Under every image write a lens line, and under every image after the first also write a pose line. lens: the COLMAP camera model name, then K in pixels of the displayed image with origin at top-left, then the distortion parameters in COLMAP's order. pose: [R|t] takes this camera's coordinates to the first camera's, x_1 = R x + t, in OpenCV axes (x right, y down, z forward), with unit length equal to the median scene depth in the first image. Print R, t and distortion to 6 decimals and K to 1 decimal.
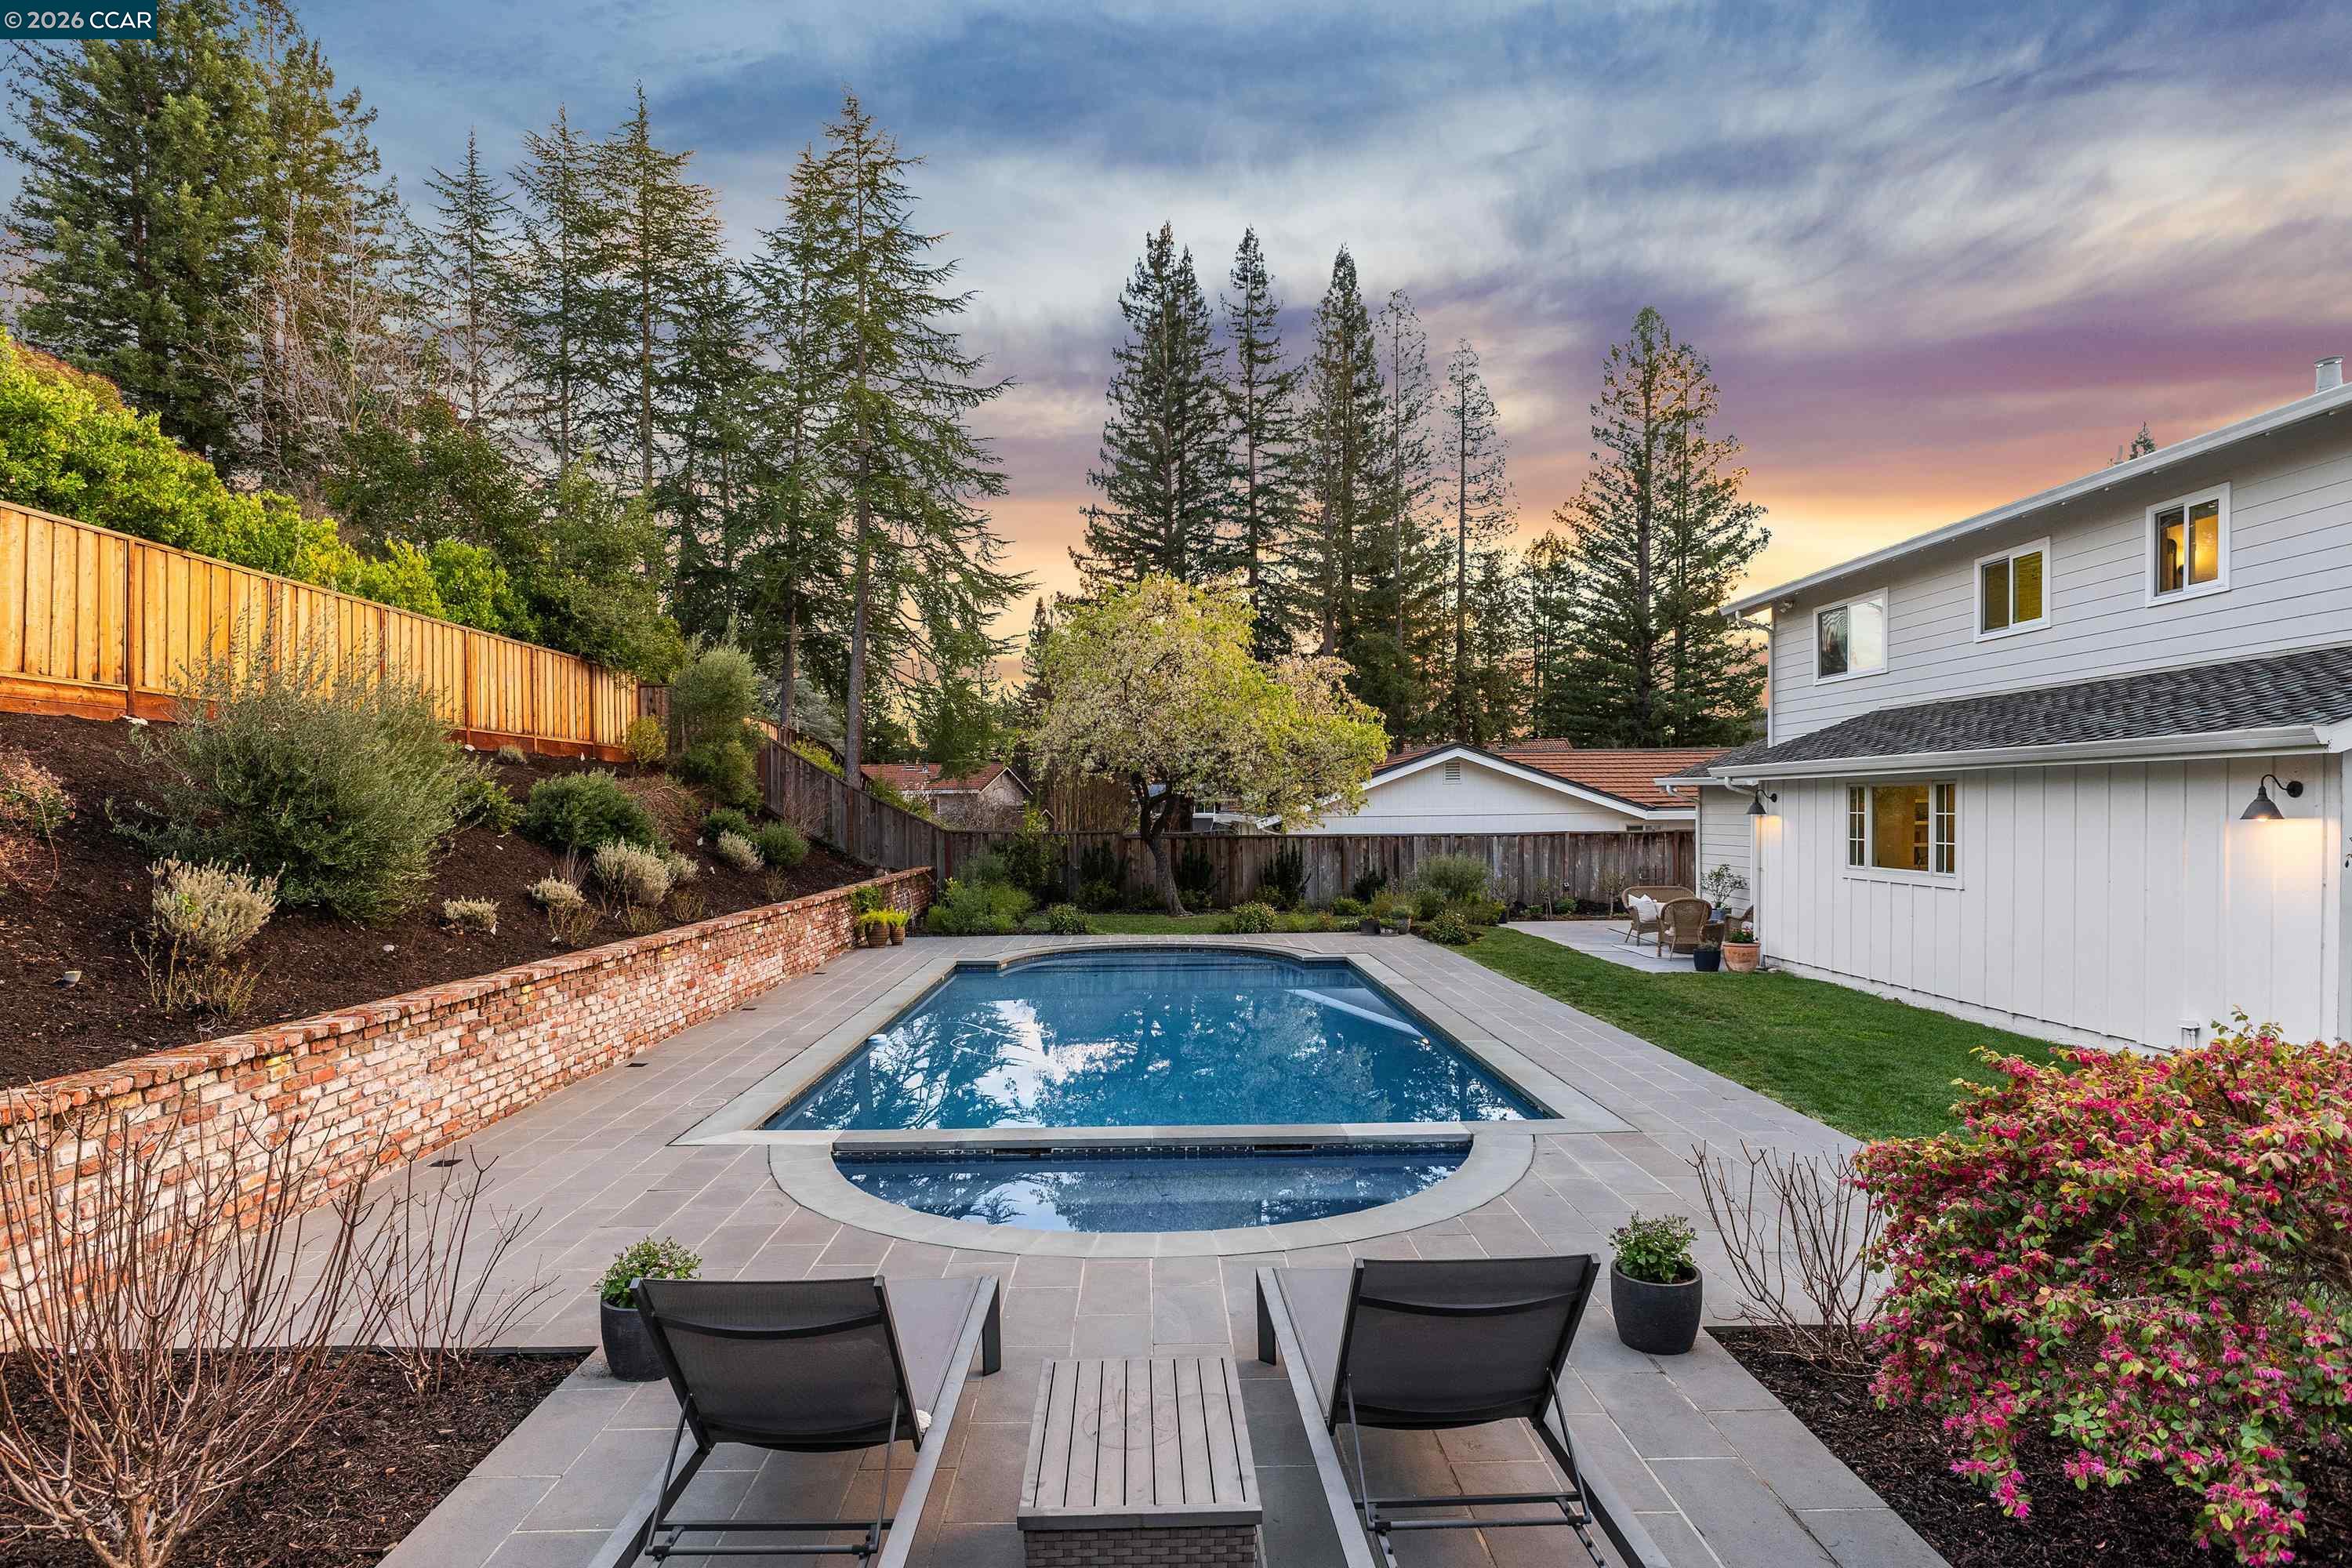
lens RADIAL K [[1333.2, 0, 1176.3], [0, 1333.2, 803.4], [0, 0, 1]] dist [0.004514, 0.000447]
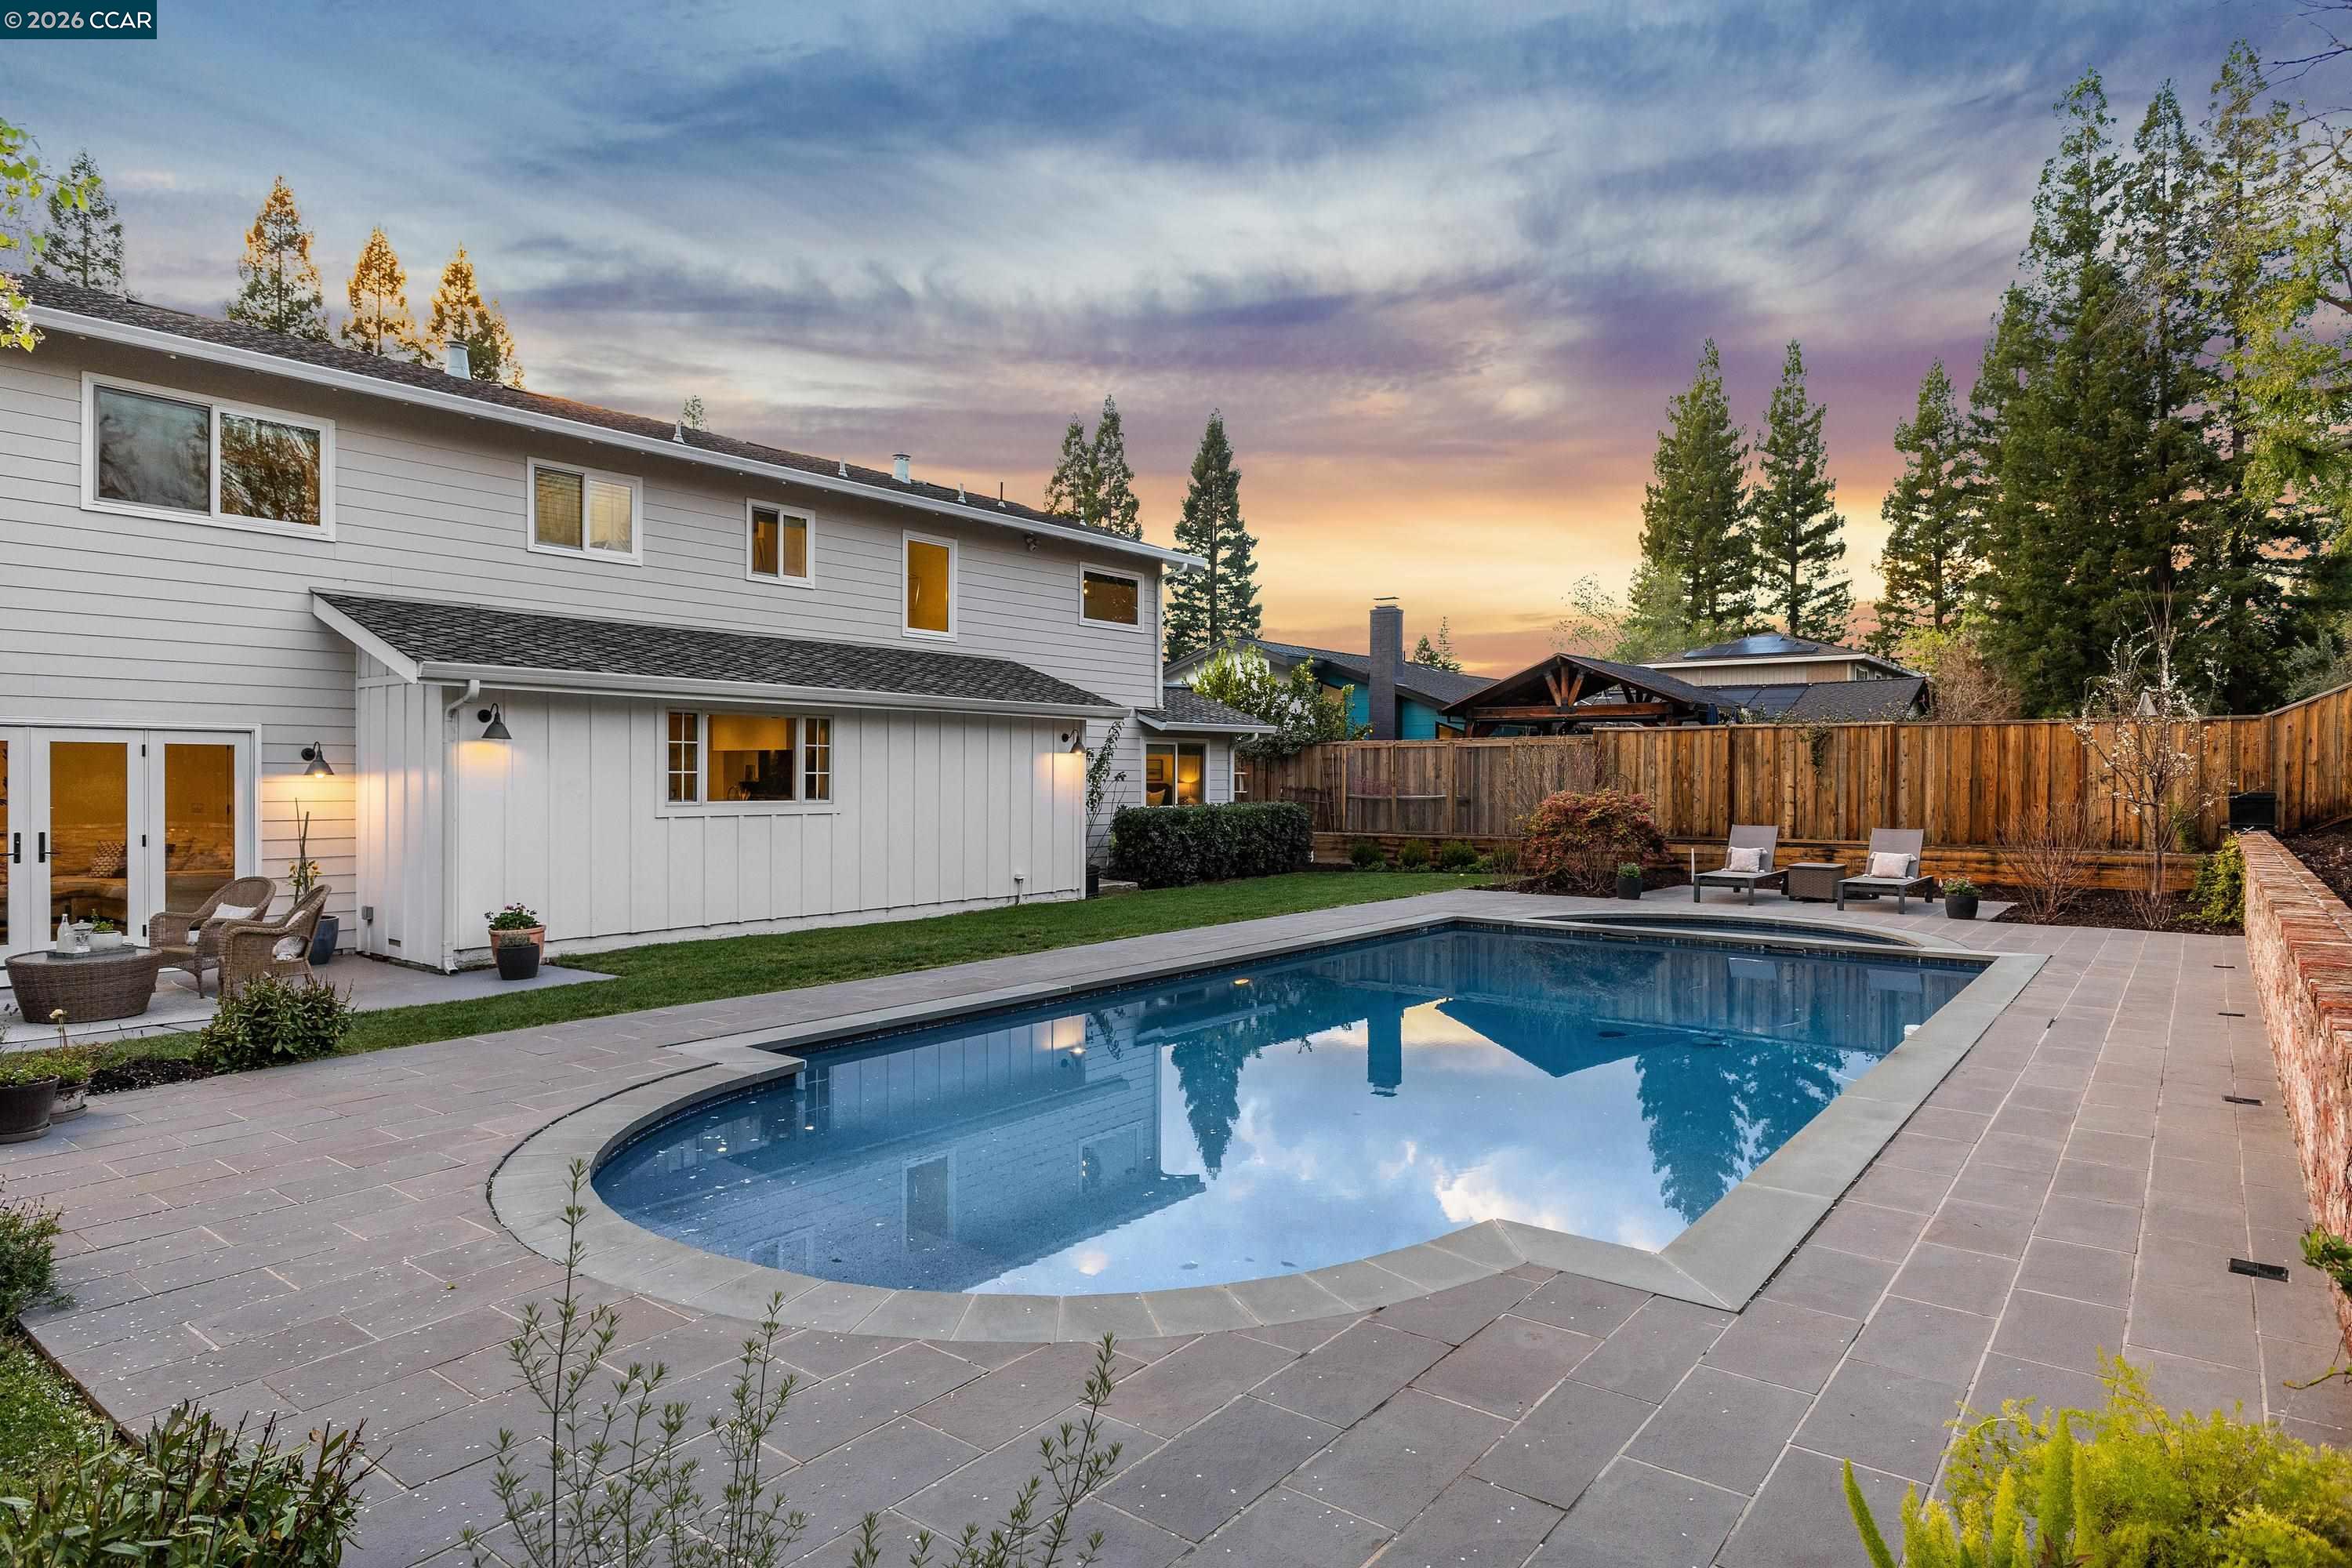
lens RADIAL K [[1233.1, 0, 1176.5], [0, 1233.1, 786.1], [0, 0, 1]] dist [-0.026947, -0.001566]
pose [[-0.765822, 0.001671, 0.643050, -0.148577], [0.001112, 0.999999, -0.001274, 0.021705], [-0.643051, -0.000260, -0.765823, 0.808350]]
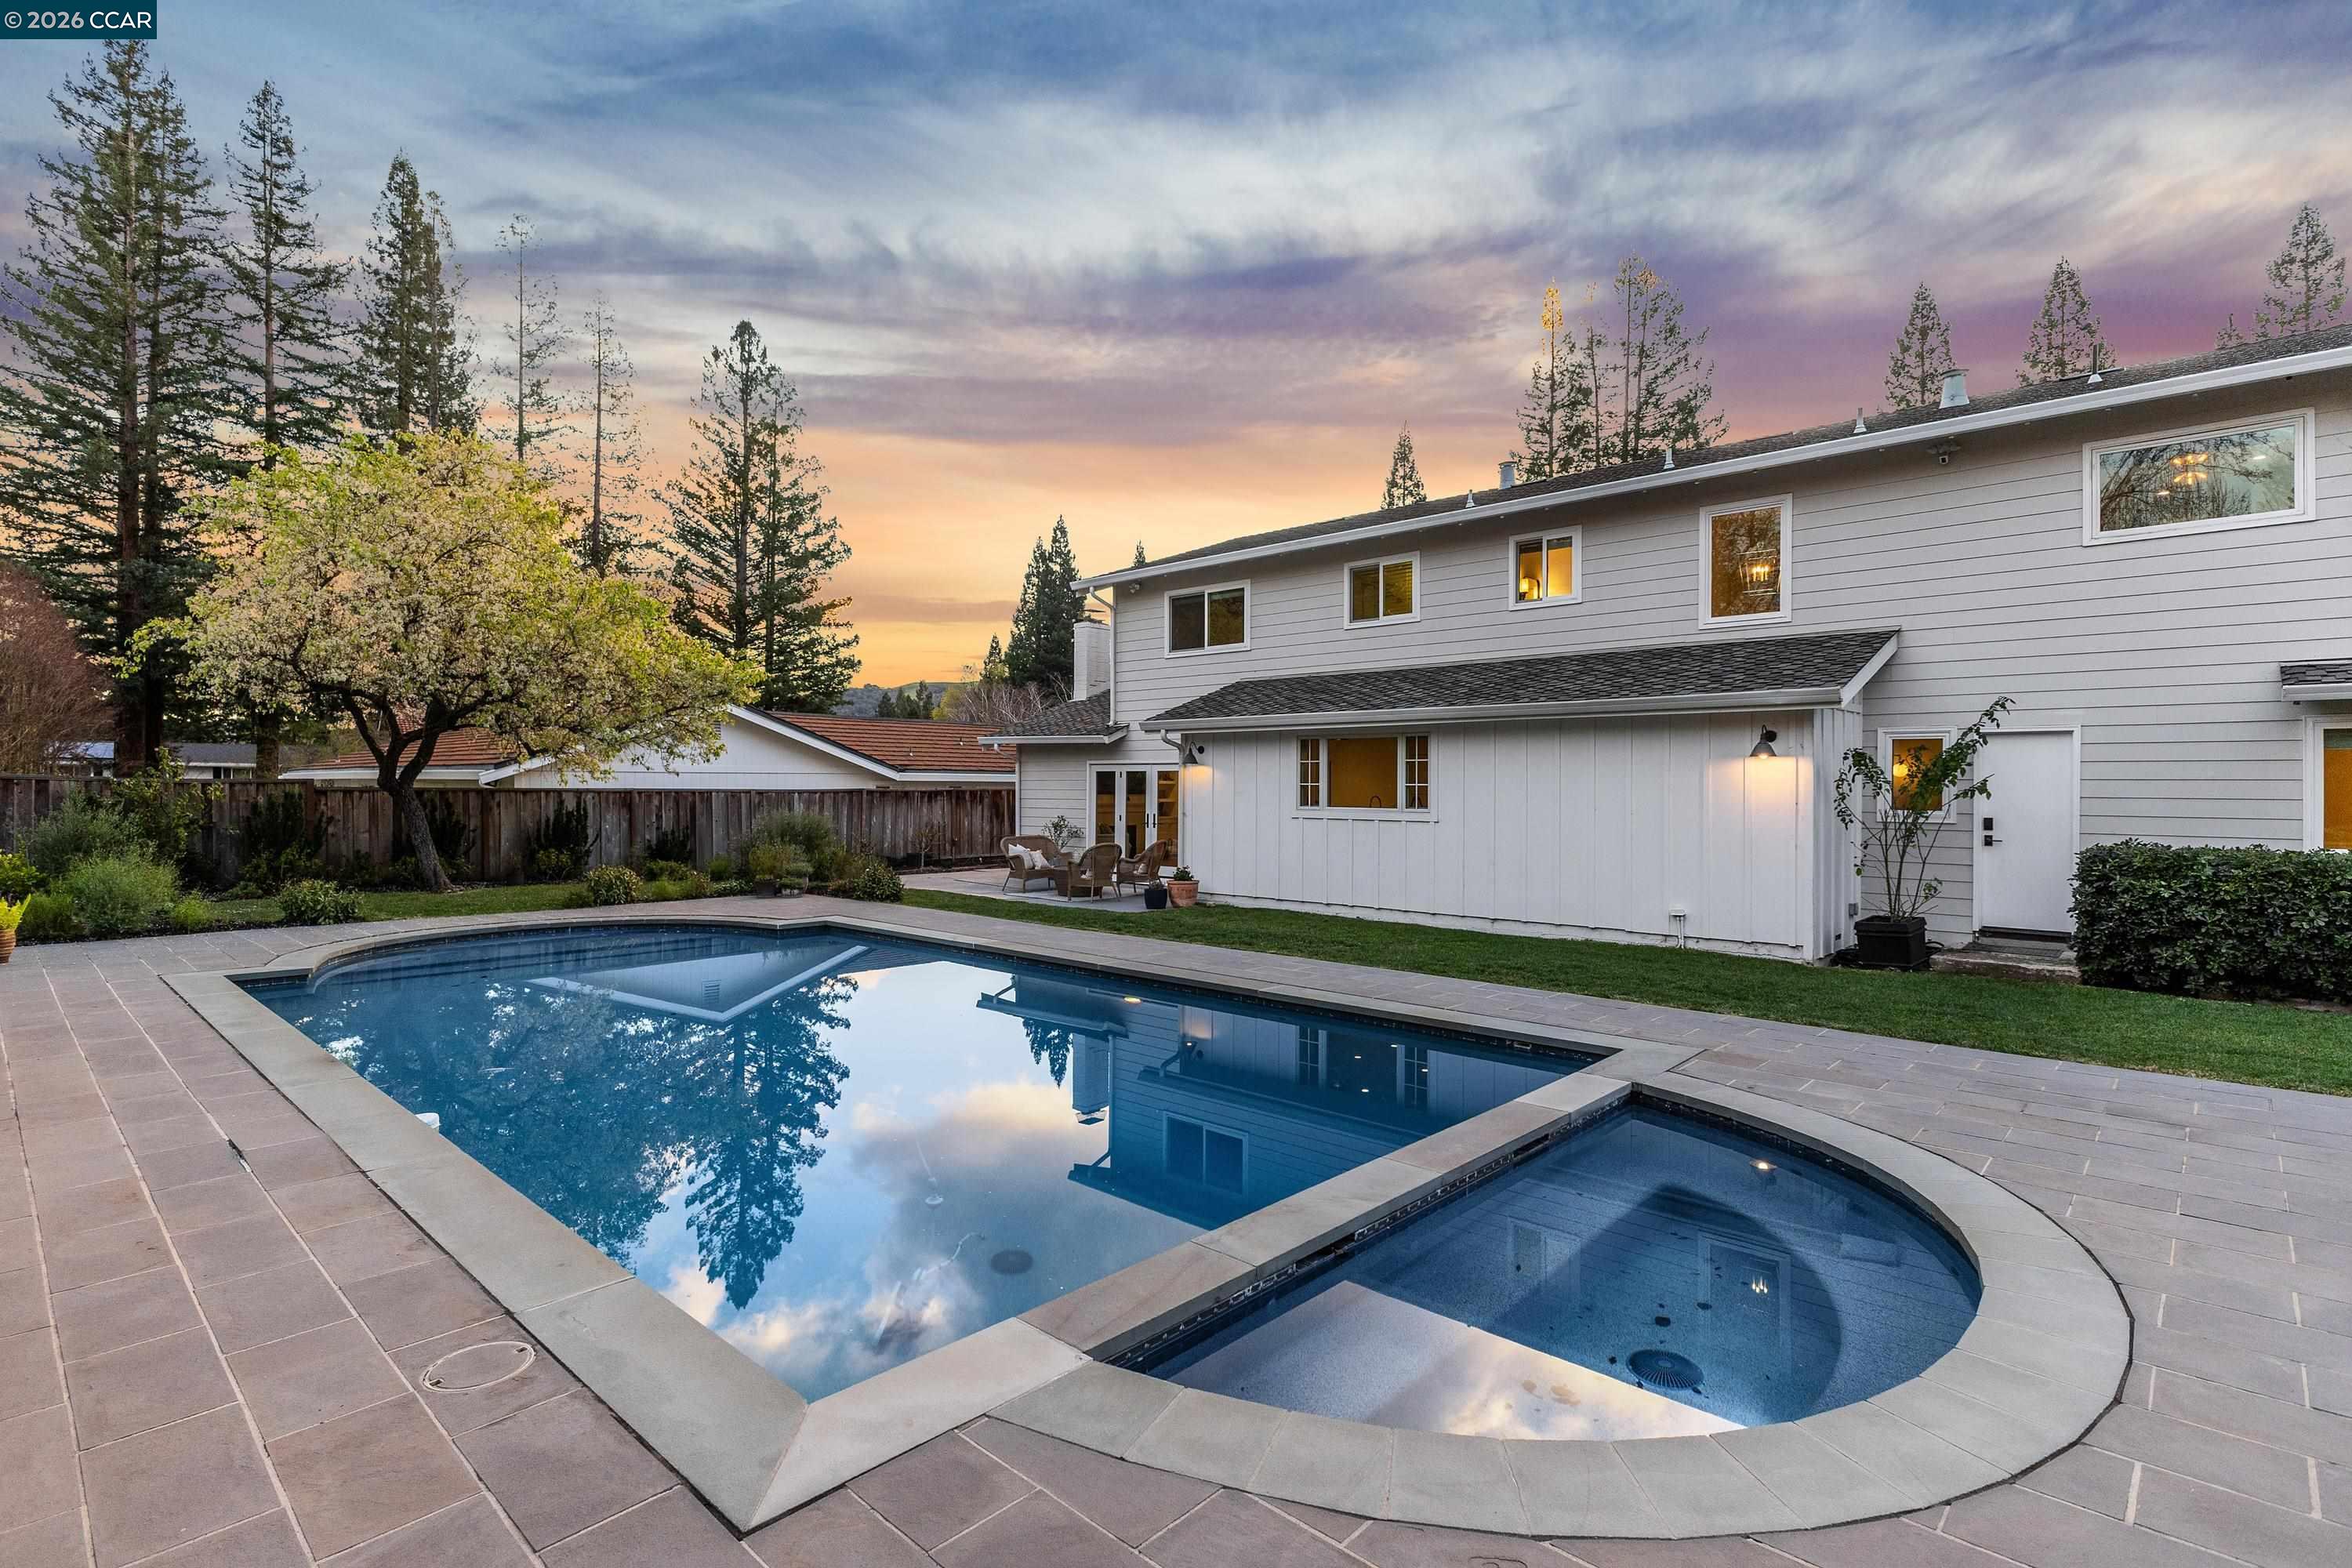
lens RADIAL K [[1140.3, 0, 1218.2], [0, 1140.3, 775.3], [0, 0, 1]] dist [0.003658, -0.003739]
pose [[0.679190, 0.021552, 0.733646, -0.157416], [-0.014065, 0.999767, -0.016349, 0.021008], [-0.733827, 0.000785, 0.679336, 0.219380]]
